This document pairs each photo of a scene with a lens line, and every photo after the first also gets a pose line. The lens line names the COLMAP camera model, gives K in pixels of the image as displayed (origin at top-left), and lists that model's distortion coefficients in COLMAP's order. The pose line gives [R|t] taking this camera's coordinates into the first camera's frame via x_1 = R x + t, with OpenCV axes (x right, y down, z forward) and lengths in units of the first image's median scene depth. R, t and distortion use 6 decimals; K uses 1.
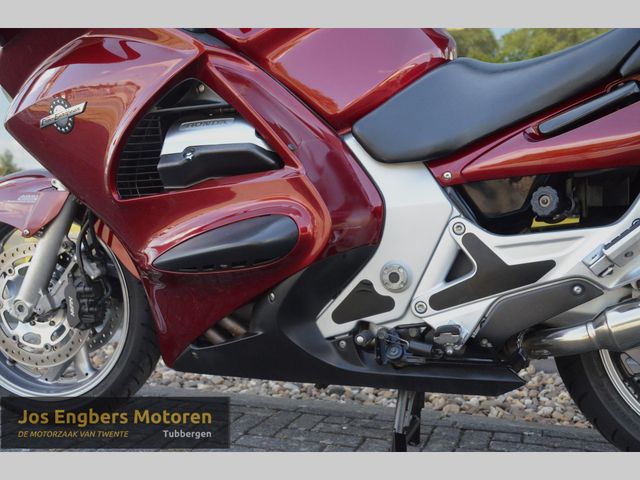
lens RADIAL K [[700.4, 0, 320.0], [0, 700.4, 240.0], [0, 0, 1]] dist [0.017384, 0.047628]
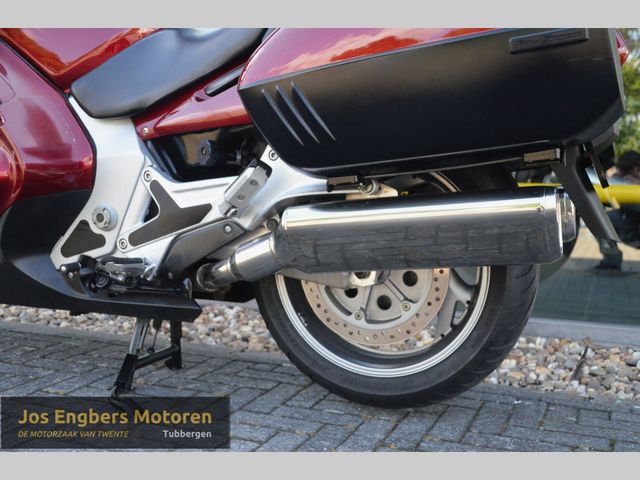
lens RADIAL K [[700.4, 0, 320.0], [0, 700.4, 240.0], [0, 0, 1]] dist [0.017384, 0.047628]
pose [[0.996933, 0.024150, -0.074434, 0.552205], [-0.020983, 0.998853, 0.043041, 0.032367], [0.075389, -0.041347, 0.996297, -0.137650]]
